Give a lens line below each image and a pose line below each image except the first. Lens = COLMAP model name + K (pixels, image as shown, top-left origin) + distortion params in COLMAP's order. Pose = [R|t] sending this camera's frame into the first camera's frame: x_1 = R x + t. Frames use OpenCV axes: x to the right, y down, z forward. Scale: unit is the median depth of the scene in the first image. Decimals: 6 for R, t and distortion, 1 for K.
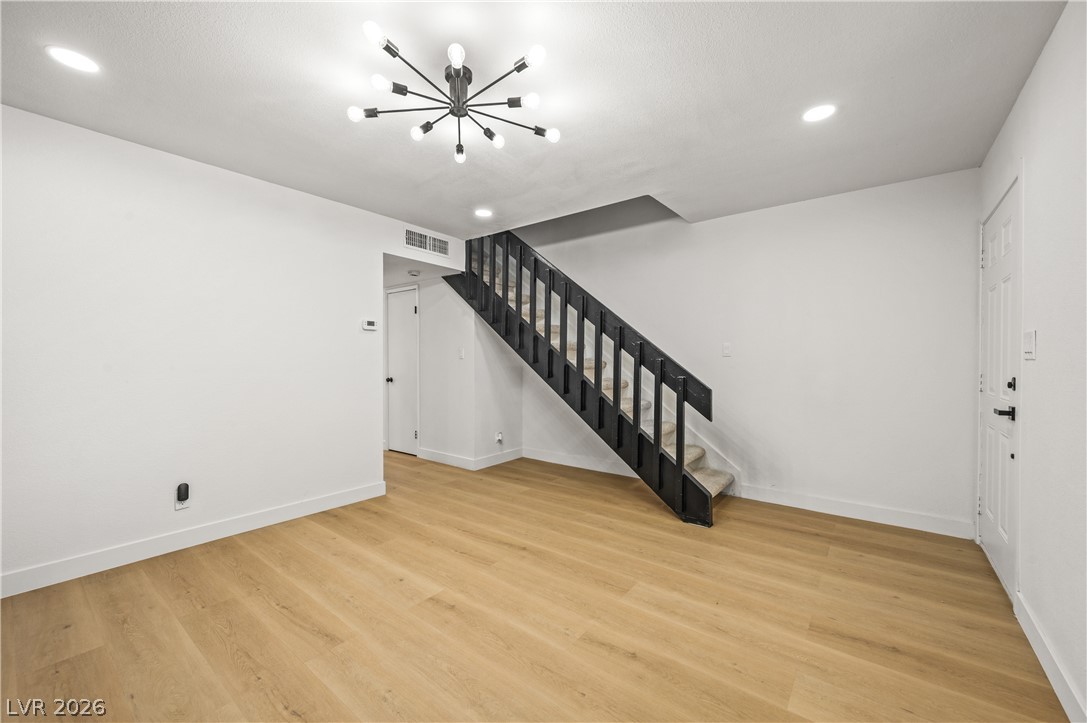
lens RADIAL K [[430.6, 0, 548.6], [0, 430.6, 365.7], [0, 0, 1]] dist [0.000499, -0.000319]
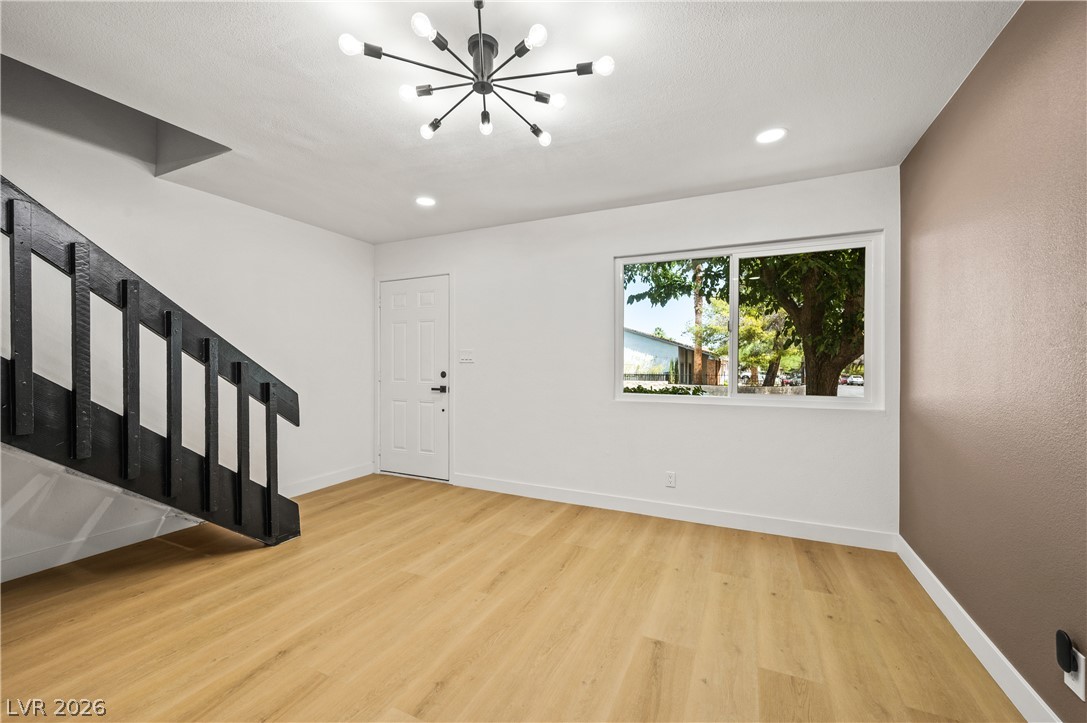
lens RADIAL K [[430.6, 0, 547.9], [0, 430.6, 364.3], [0, 0, 1]] dist [0.000499, -0.000319]
pose [[-0.221574, -0.005097, 0.975130, -0.810184], [0.010921, 0.999911, 0.007708, -0.012446], [-0.975083, 0.012357, -0.221498, 0.777769]]
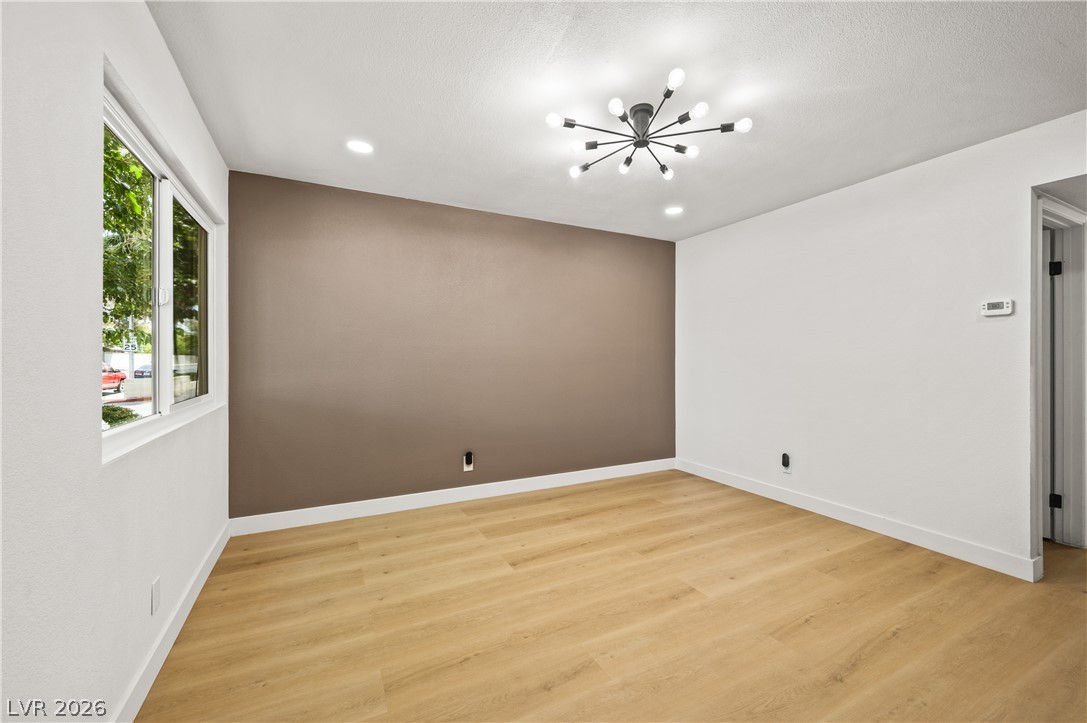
lens RADIAL K [[430.6, 0, 540.6], [0, 430.6, 357.0], [0, 0, 1]] dist [0.000499, -0.000319]
pose [[-0.434605, -0.003635, -0.900614, 0.681952], [-0.014922, 0.999884, 0.003165, -0.015181], [0.900498, 0.014814, -0.434609, 0.917929]]
